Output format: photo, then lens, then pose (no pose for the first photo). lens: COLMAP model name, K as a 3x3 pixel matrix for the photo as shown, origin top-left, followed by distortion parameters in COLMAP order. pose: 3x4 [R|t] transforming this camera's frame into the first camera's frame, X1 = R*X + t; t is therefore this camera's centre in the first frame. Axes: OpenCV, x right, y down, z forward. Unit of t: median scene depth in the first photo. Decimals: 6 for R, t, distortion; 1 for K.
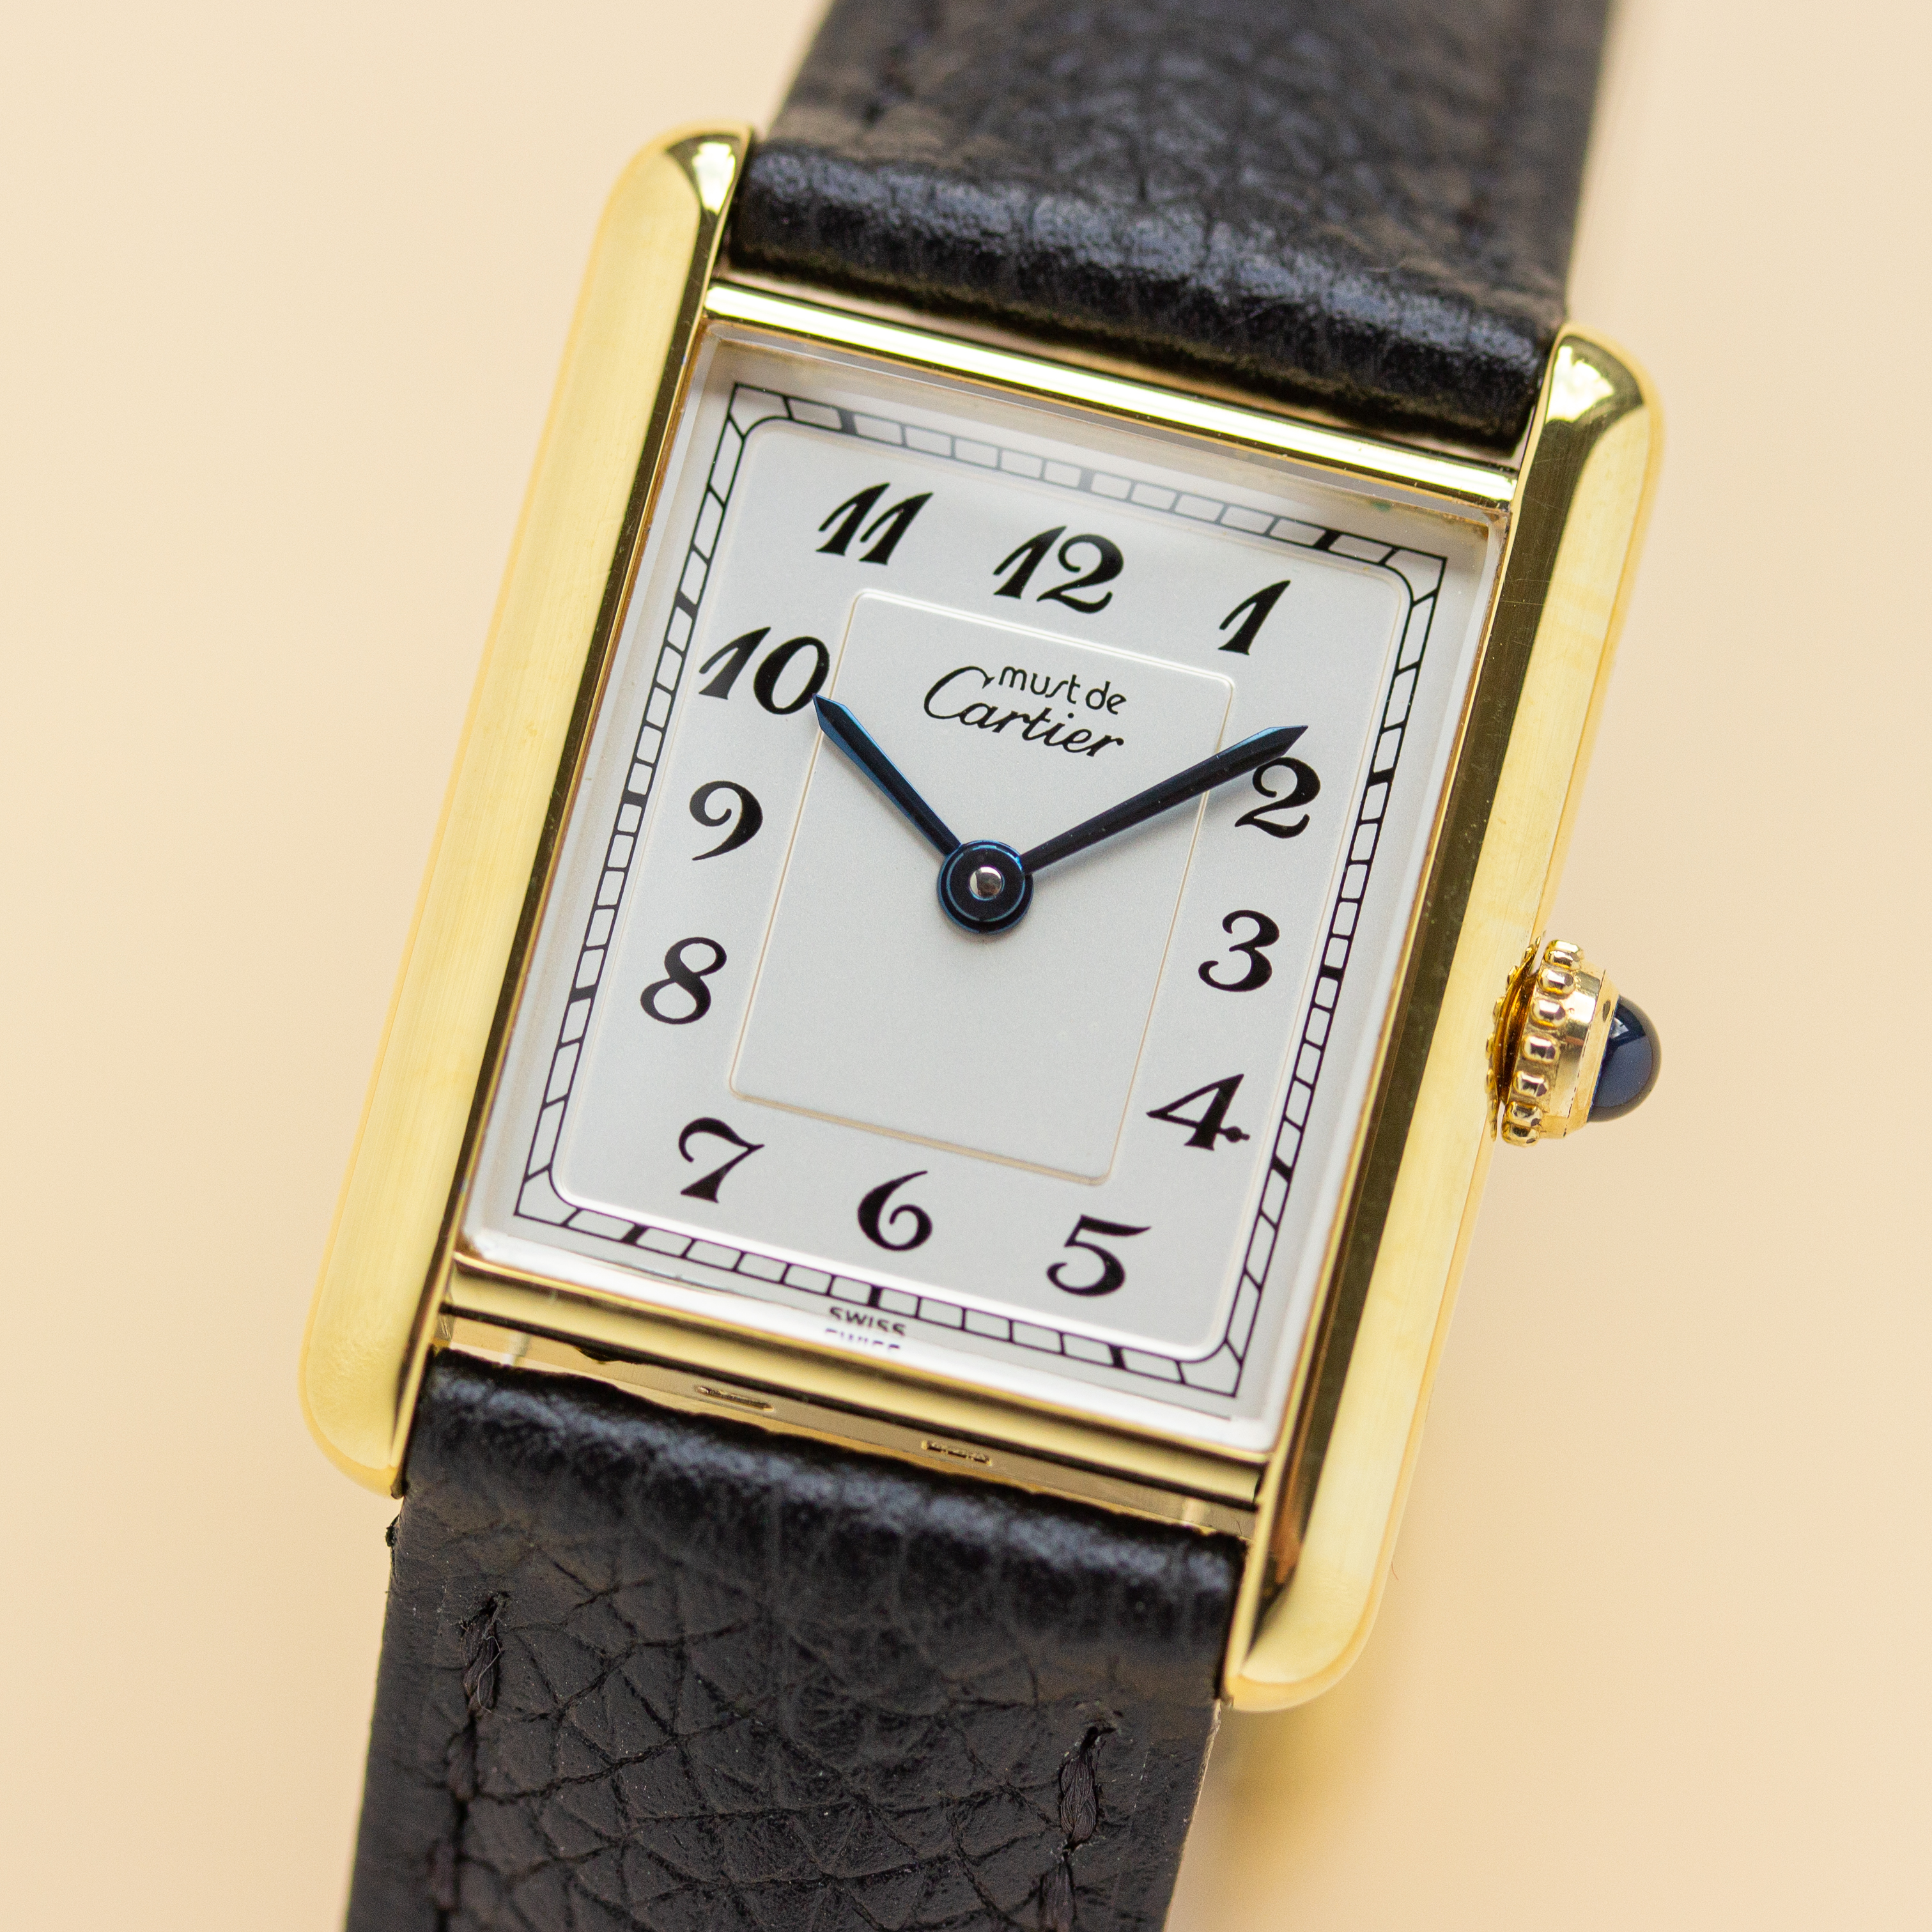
lens RADIAL K [[12861.1, 0, 966.0], [0, 12861.1, 966.0], [0, 0, 1]] dist [-0.233559, -7.740014]
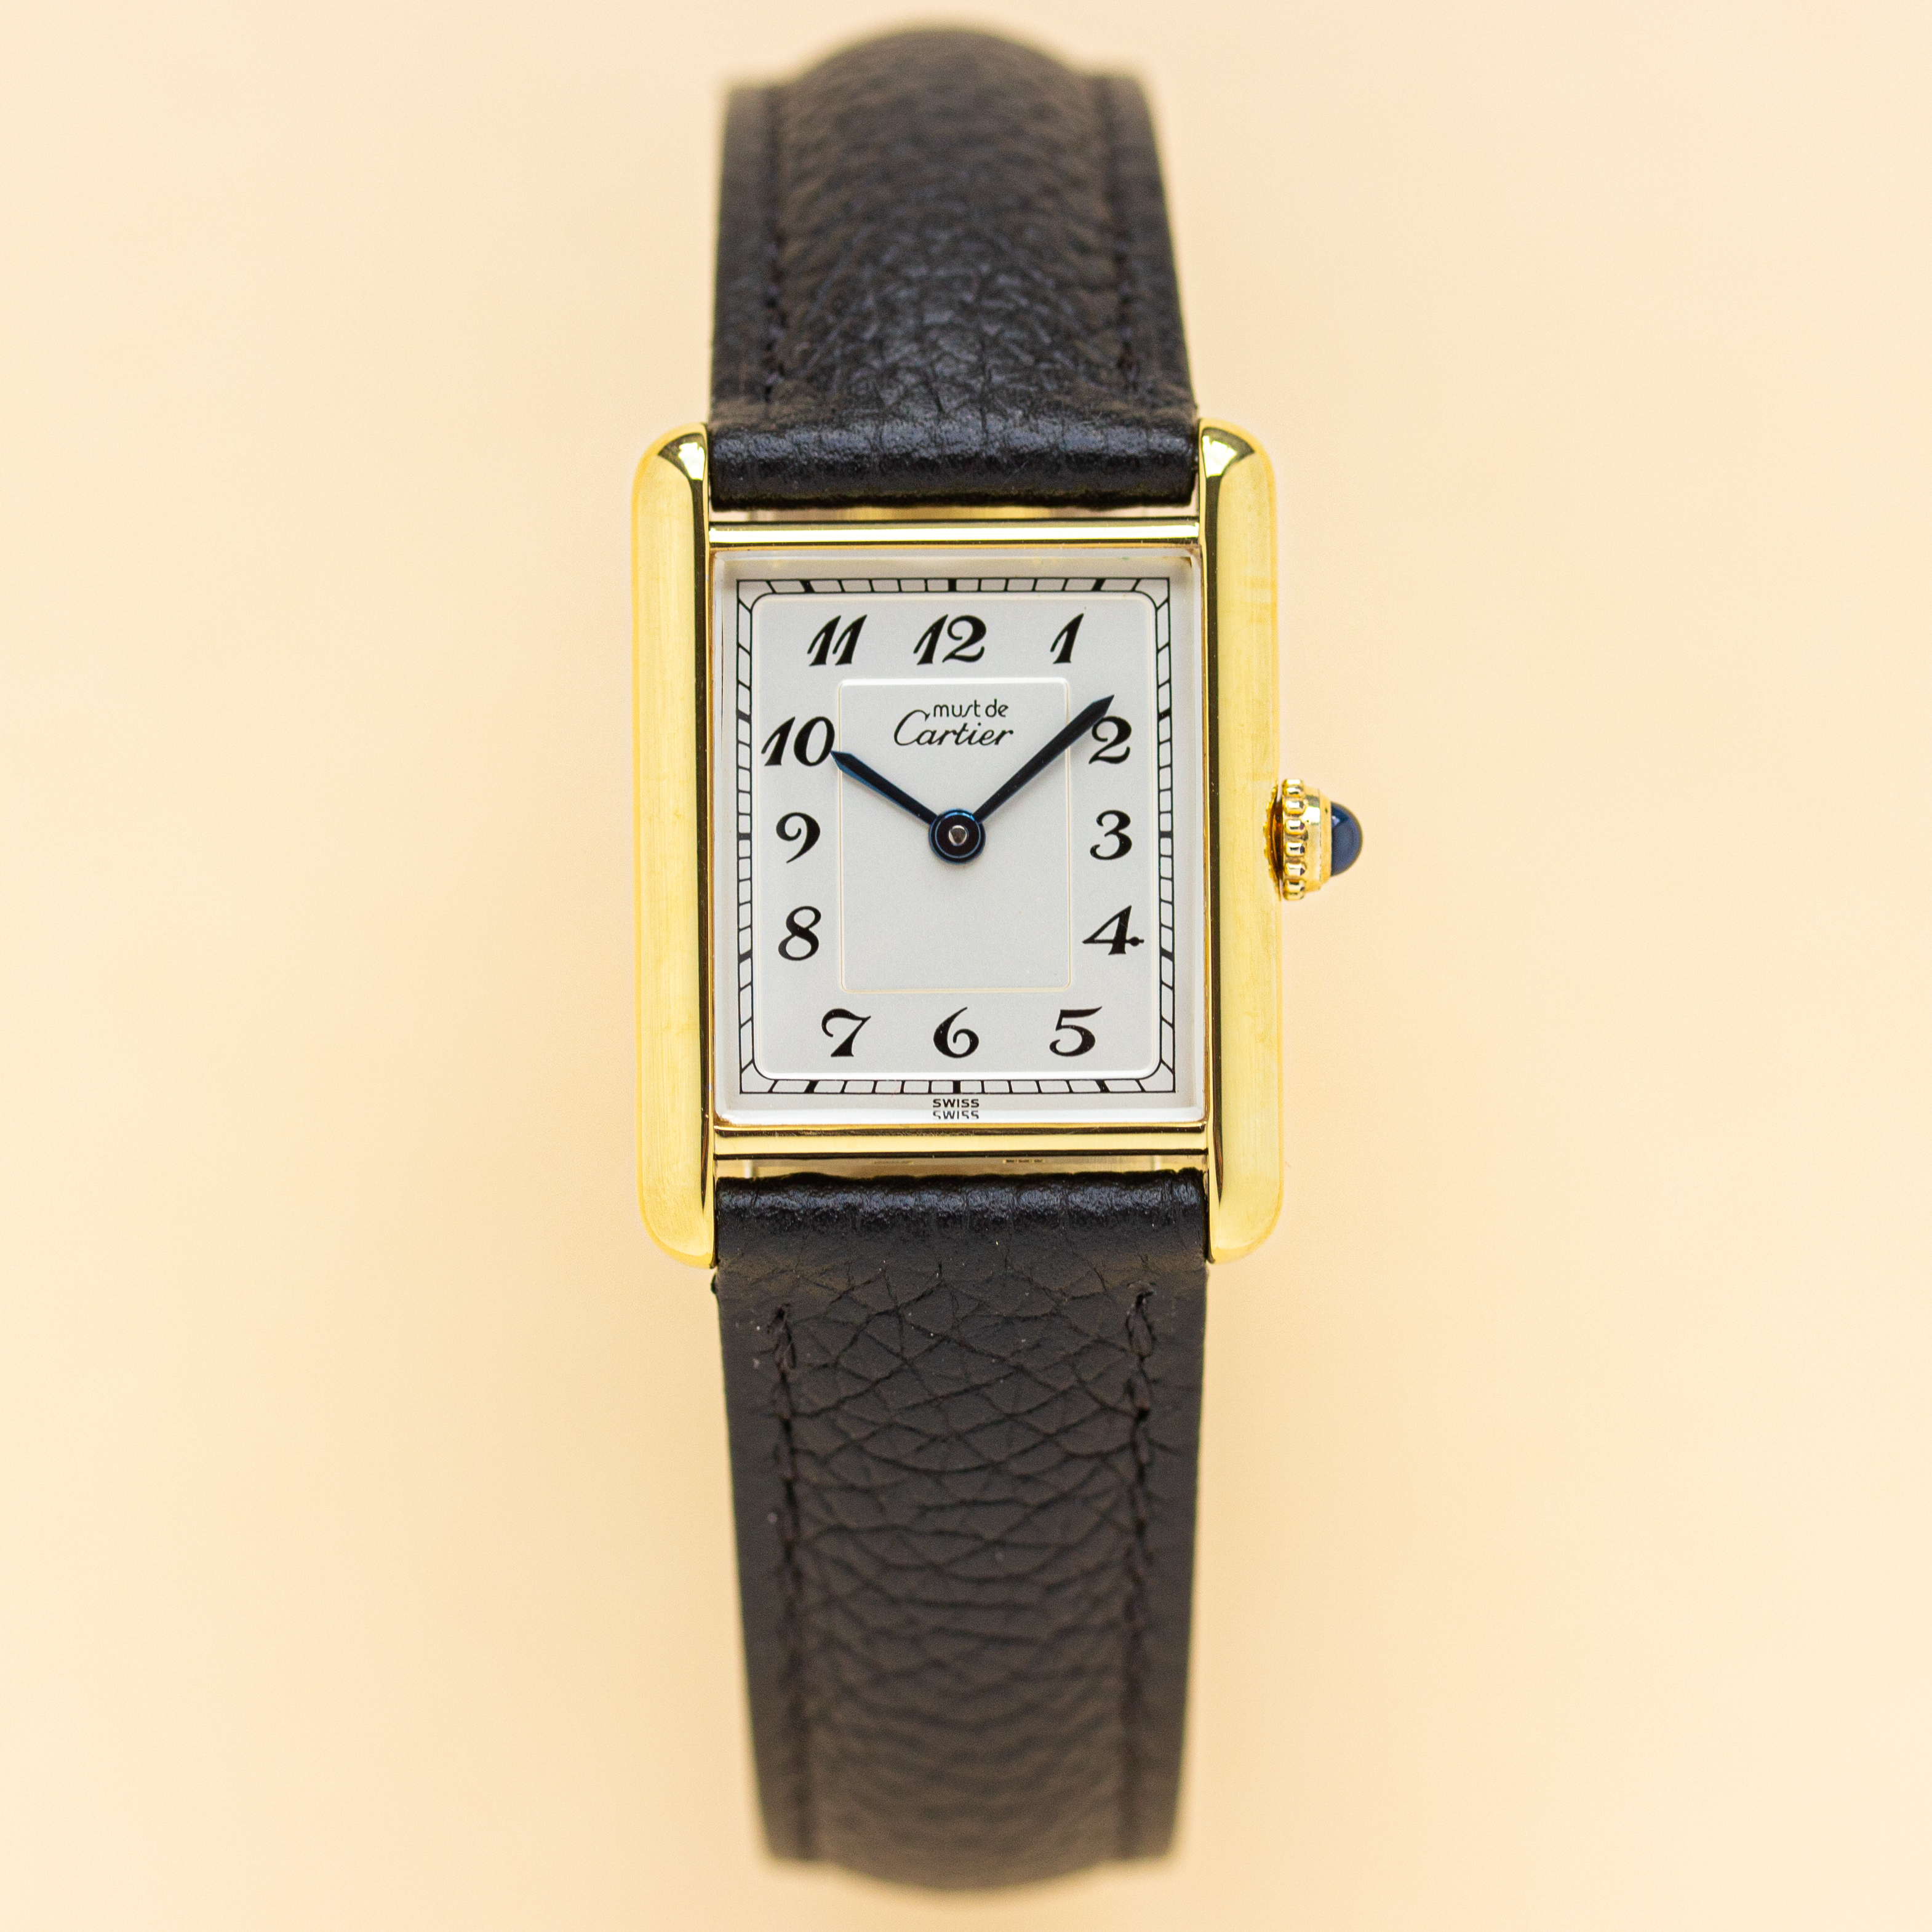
lens RADIAL K [[12861.1, 0, 966.0], [0, 12861.1, 966.0], [0, 0, 1]] dist [-0.233559, -7.740014]
pose [[0.966774, -0.252343, 0.040887, -0.071351], [0.245090, 0.960426, 0.132337, -0.214699], [-0.072663, -0.117919, 0.990361, -0.691325]]
